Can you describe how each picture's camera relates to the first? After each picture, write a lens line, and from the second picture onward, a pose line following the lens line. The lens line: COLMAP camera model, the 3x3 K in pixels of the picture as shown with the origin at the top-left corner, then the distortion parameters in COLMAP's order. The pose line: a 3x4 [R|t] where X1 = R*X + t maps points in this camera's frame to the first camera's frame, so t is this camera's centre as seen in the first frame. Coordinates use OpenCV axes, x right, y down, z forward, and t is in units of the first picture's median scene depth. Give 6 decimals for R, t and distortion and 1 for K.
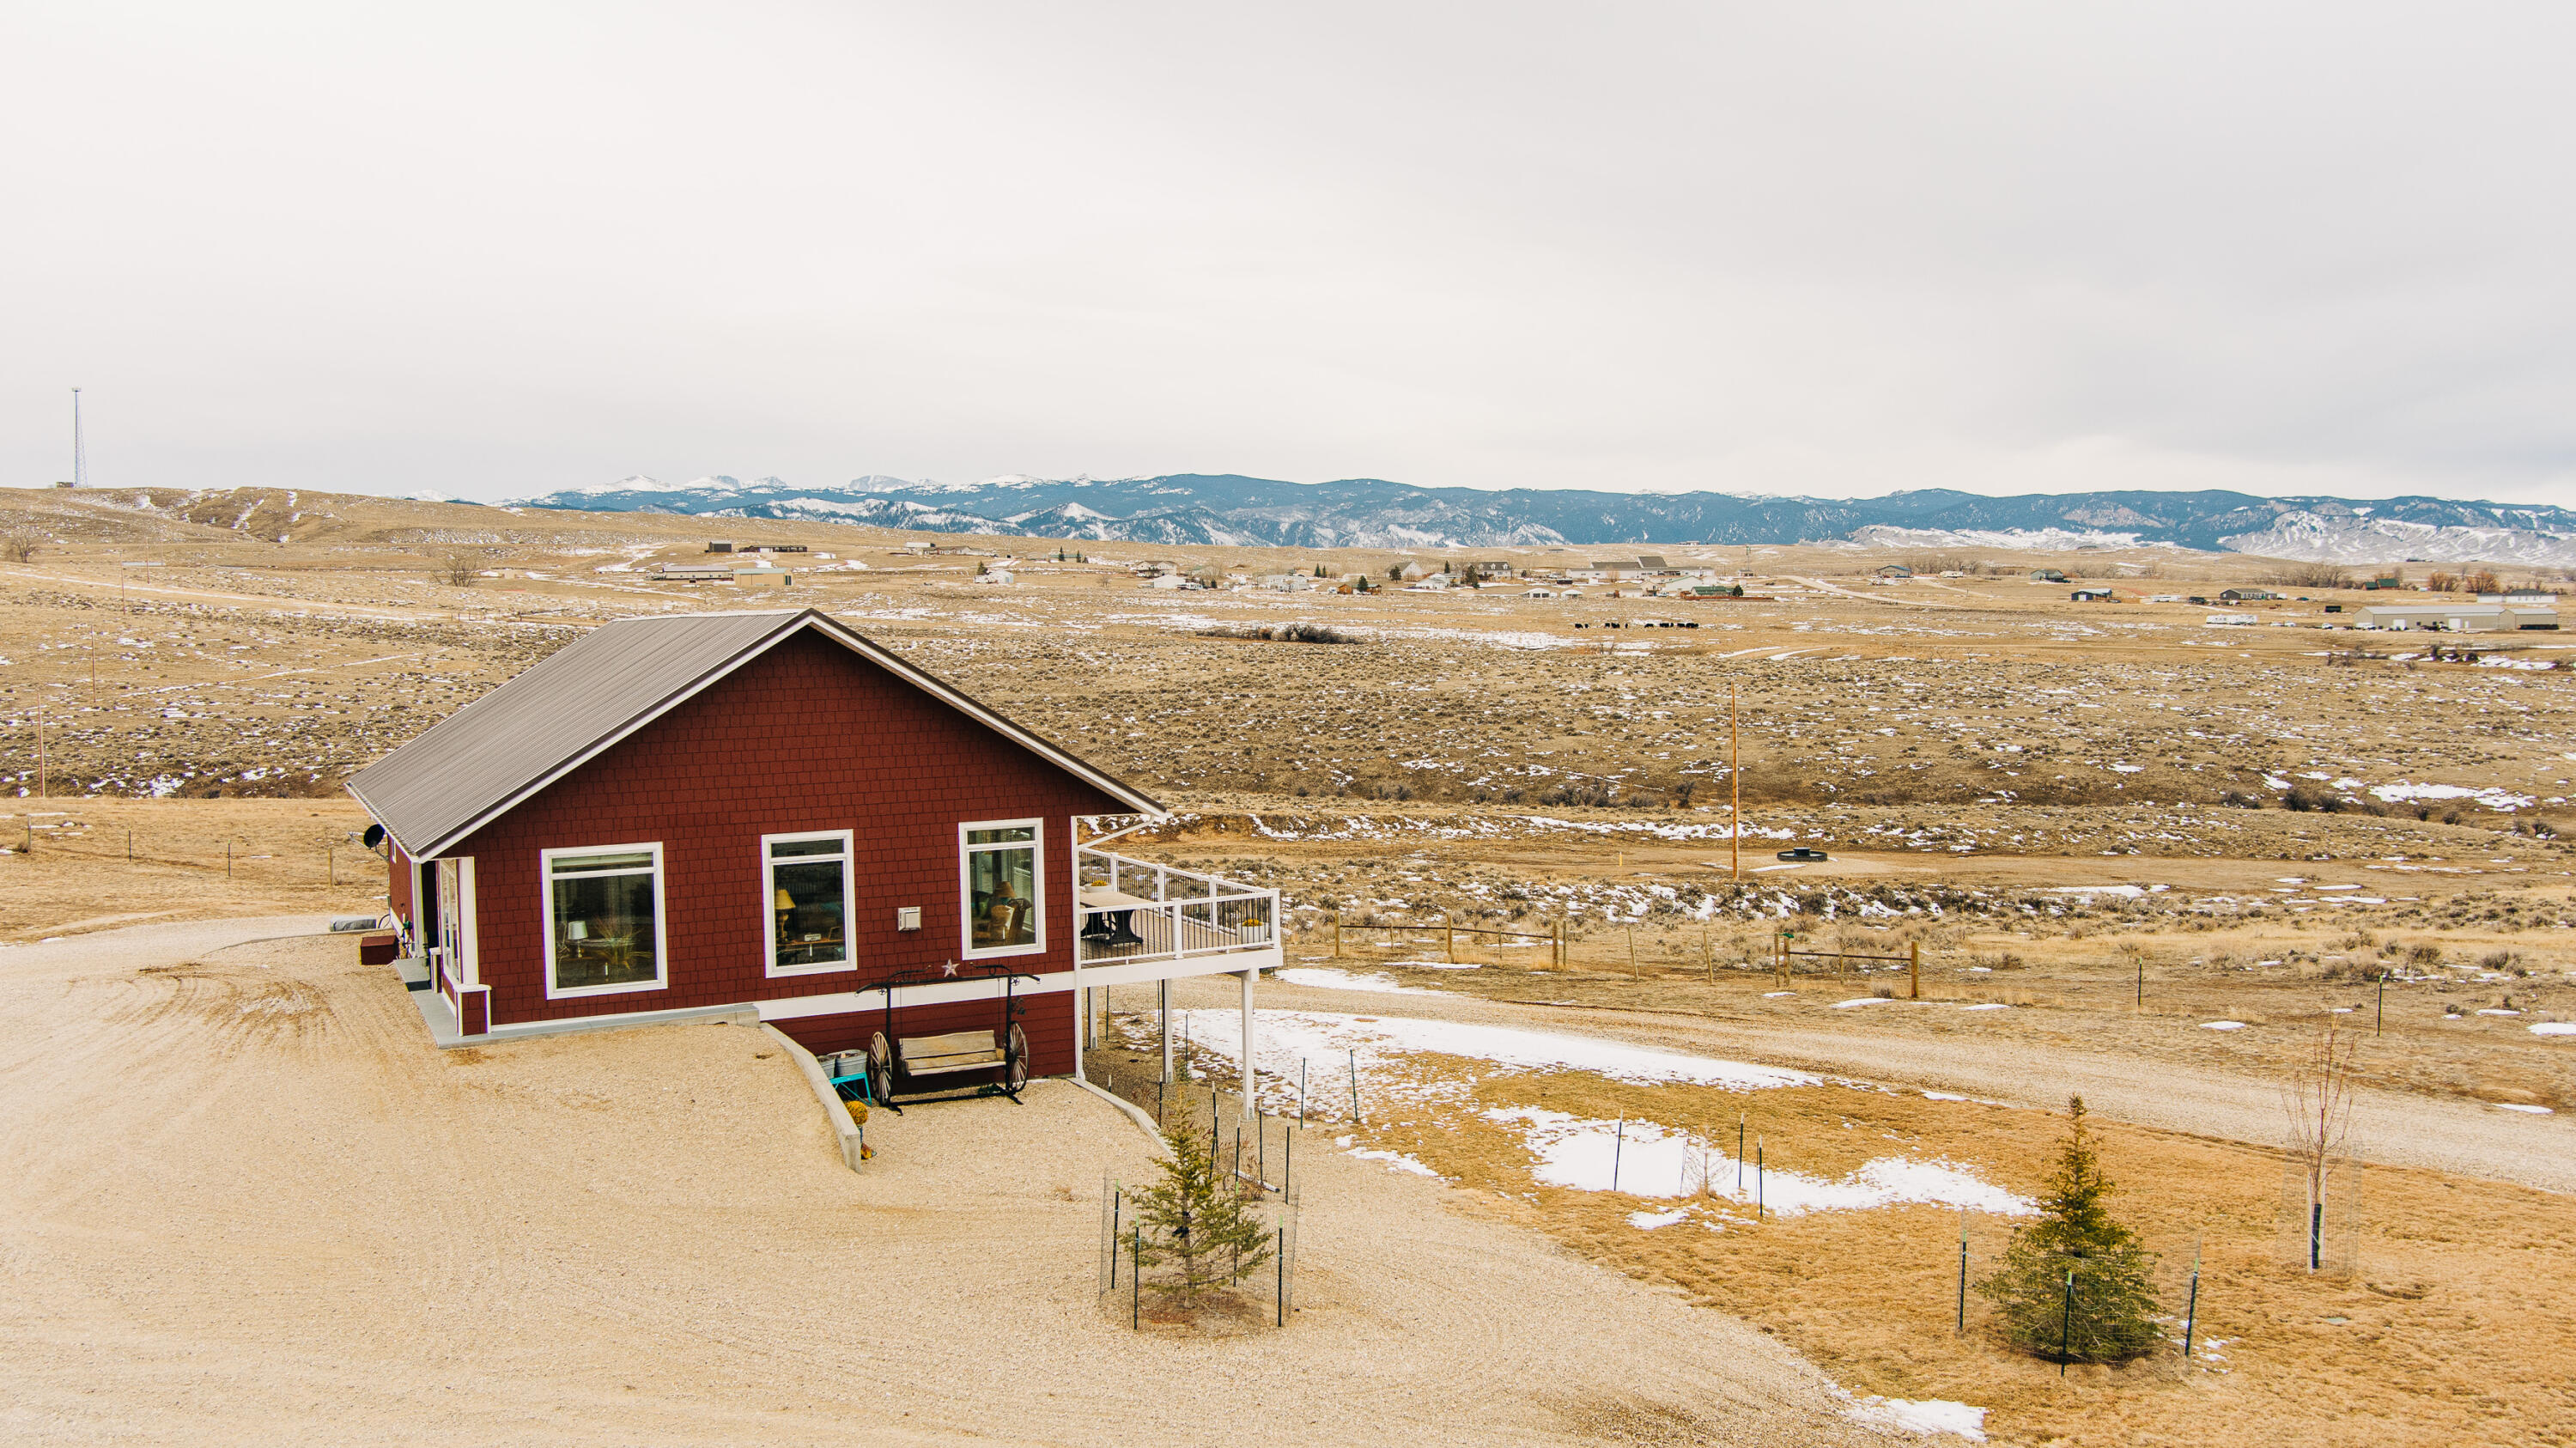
lens RADIAL K [[2101.2, 0, 1301.2], [0, 2101.2, 716.7], [0, 0, 1]] dist [-0.055956, 0.001352]
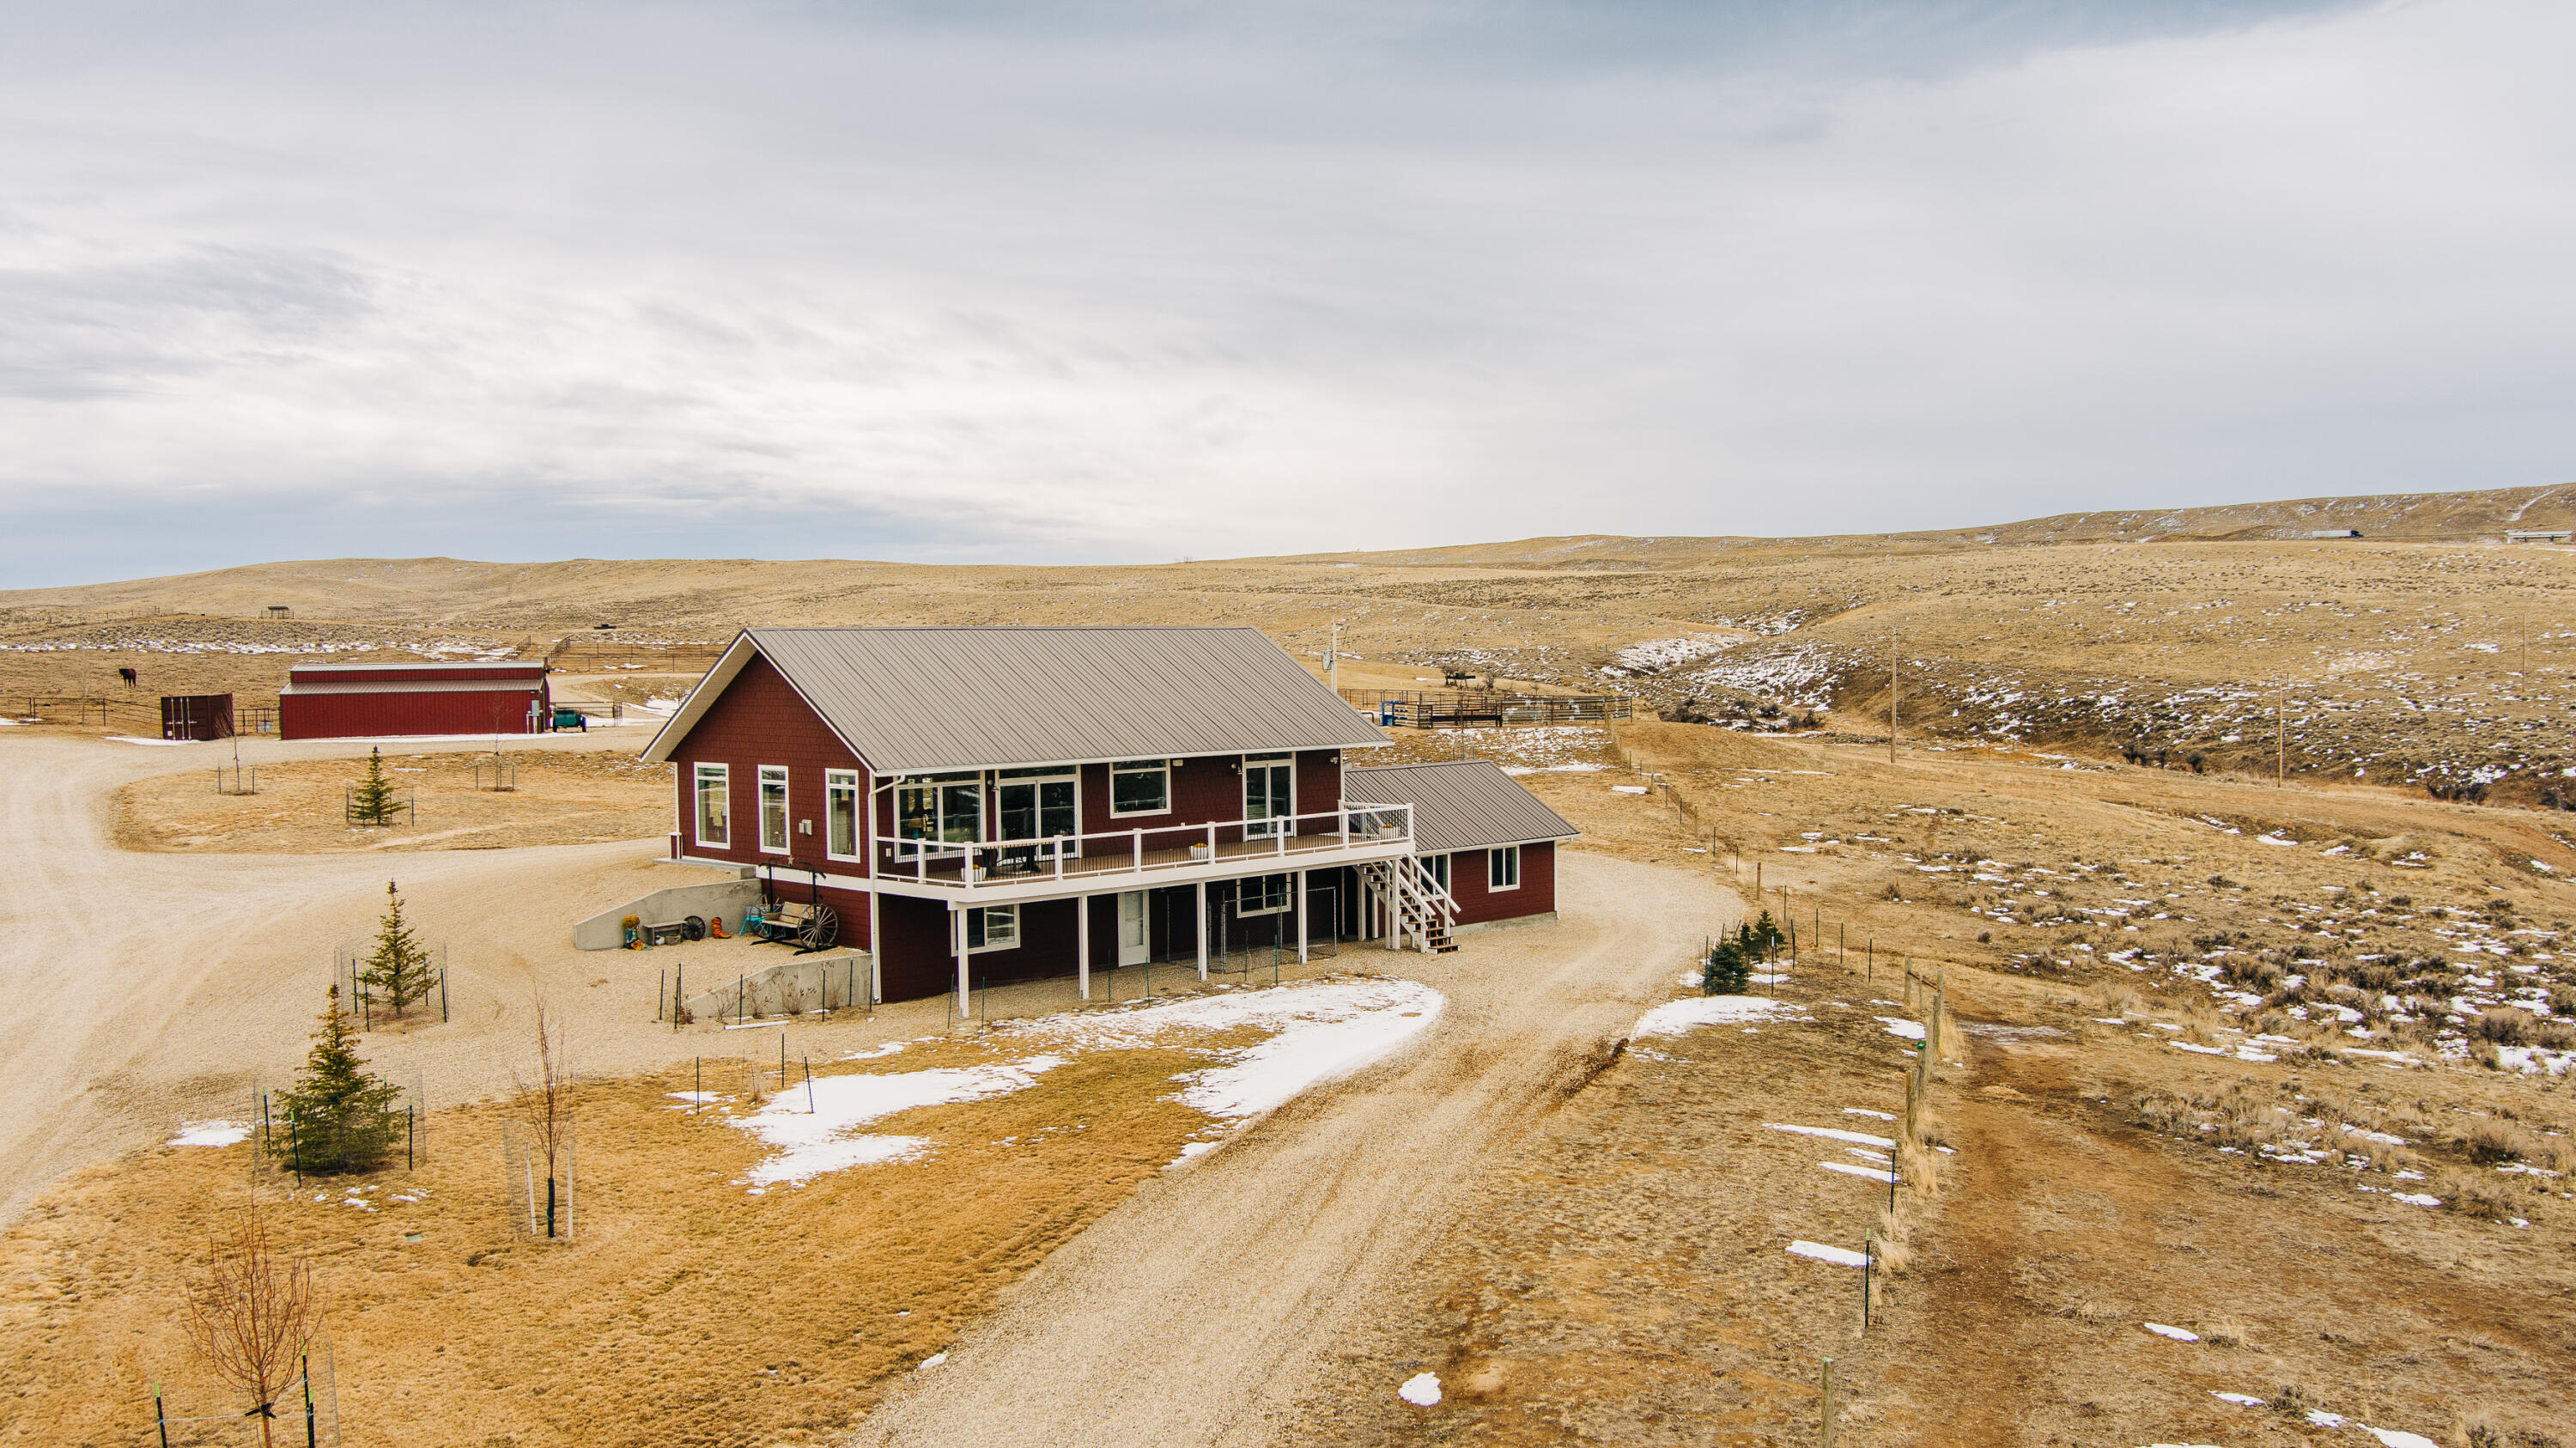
lens RADIAL K [[2101.2, 0, 1294.7], [0, 2101.2, 739.1], [0, 0, 1]] dist [-0.055956, 0.001352]
pose [[0.293988, 0.050920, -0.954452, 1.165530], [-0.033548, 0.998514, 0.042937, -0.039228], [0.955220, 0.019397, 0.295260, 0.744292]]
